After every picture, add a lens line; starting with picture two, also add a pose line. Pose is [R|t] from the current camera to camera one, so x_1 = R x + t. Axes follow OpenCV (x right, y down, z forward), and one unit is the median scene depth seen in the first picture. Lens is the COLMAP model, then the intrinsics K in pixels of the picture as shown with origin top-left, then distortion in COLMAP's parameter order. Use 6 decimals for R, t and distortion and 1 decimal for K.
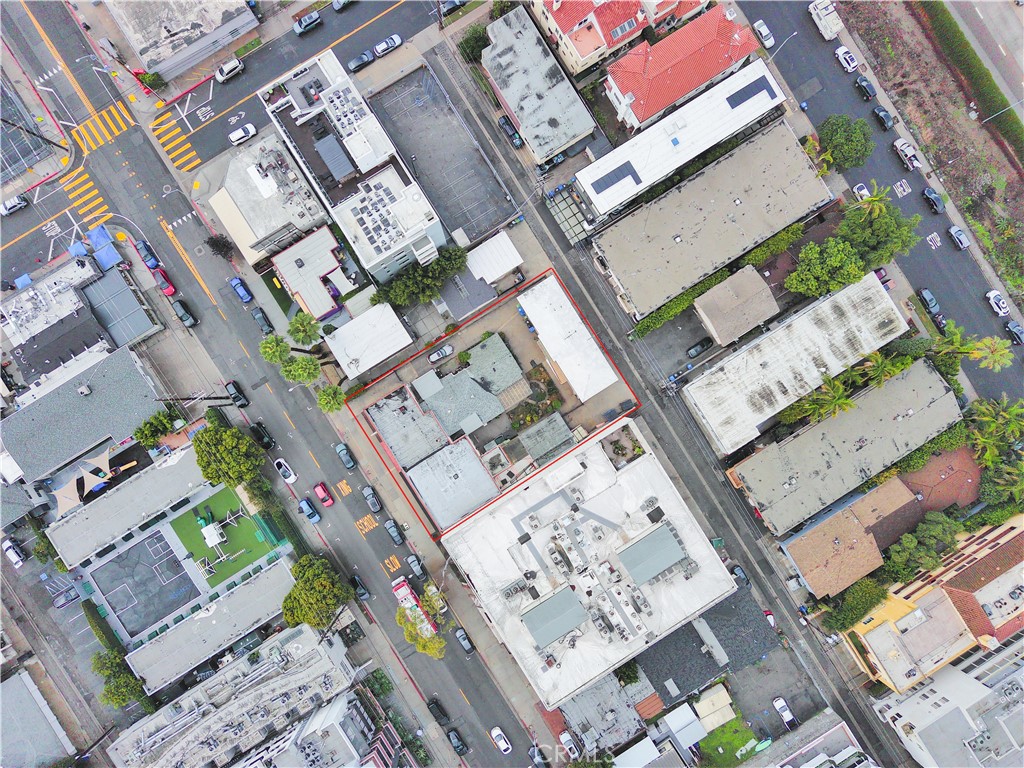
lens RADIAL K [[687.4, 0, 510.2], [0, 687.4, 383.0], [0, 0, 1]] dist [0.005665, 0.000743]
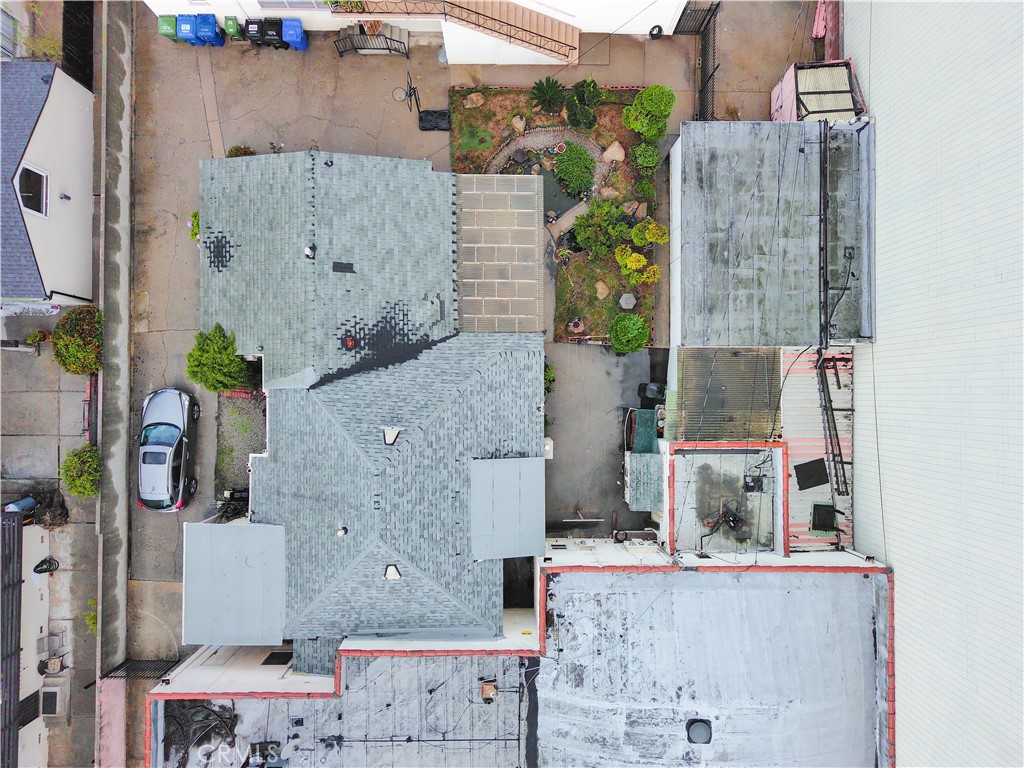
lens RADIAL K [[687.4, 0, 512.2], [0, 687.4, 383.4], [0, 0, 1]] dist [0.005665, 0.000743]
pose [[0.536141, -0.844115, -0.004833, -0.024076], [0.844006, 0.535956, 0.020141, 0.035739], [-0.014411, -0.014877, 0.999785, 0.786202]]
